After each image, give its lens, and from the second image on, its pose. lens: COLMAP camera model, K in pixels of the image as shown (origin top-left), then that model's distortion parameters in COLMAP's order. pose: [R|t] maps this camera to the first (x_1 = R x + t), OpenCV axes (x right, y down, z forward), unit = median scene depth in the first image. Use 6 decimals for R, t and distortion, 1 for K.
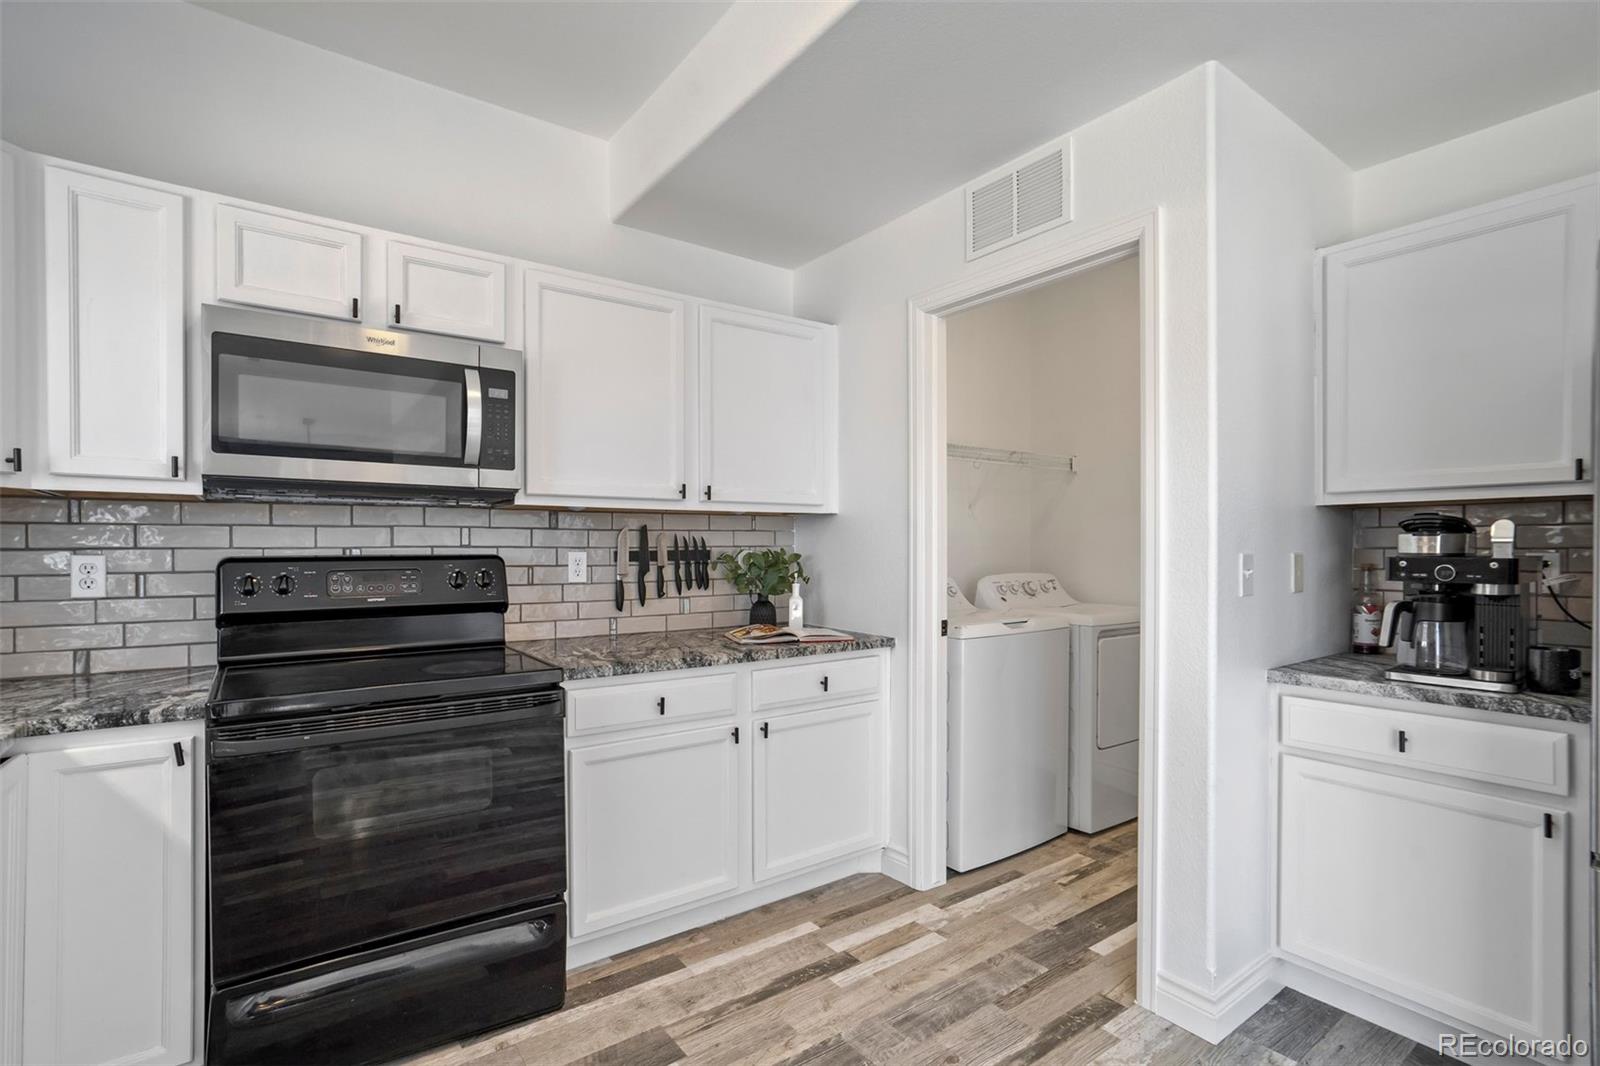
lens RADIAL K [[744.5, 0, 804.1], [0, 744.5, 541.8], [0, 0, 1]] dist [-0.028172, 0.016064]
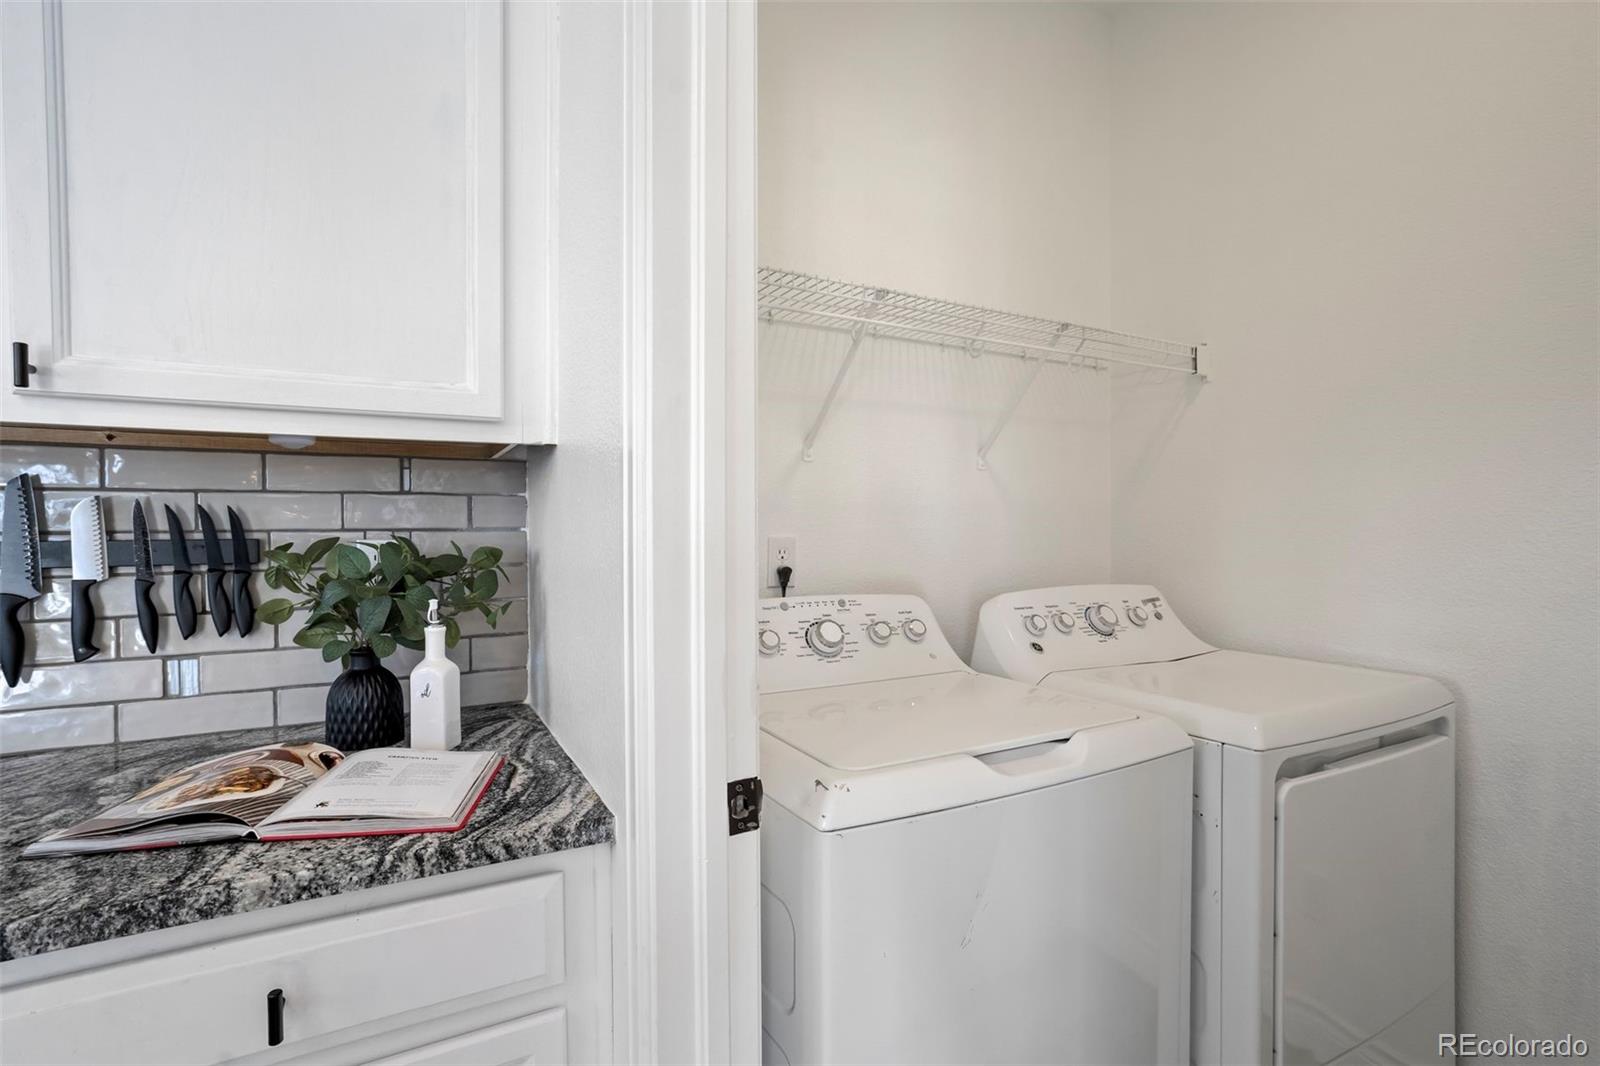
lens RADIAL K [[747.2, 0, 804.6], [0, 747.2, 536.2], [0, 0, 1]] dist [-0.039939, 0.024155]
pose [[0.991454, -0.001210, -0.130451, 0.225747], [0.002690, 0.999934, 0.011175, 0.006148], [0.130429, -0.011431, 0.991392, 0.645877]]
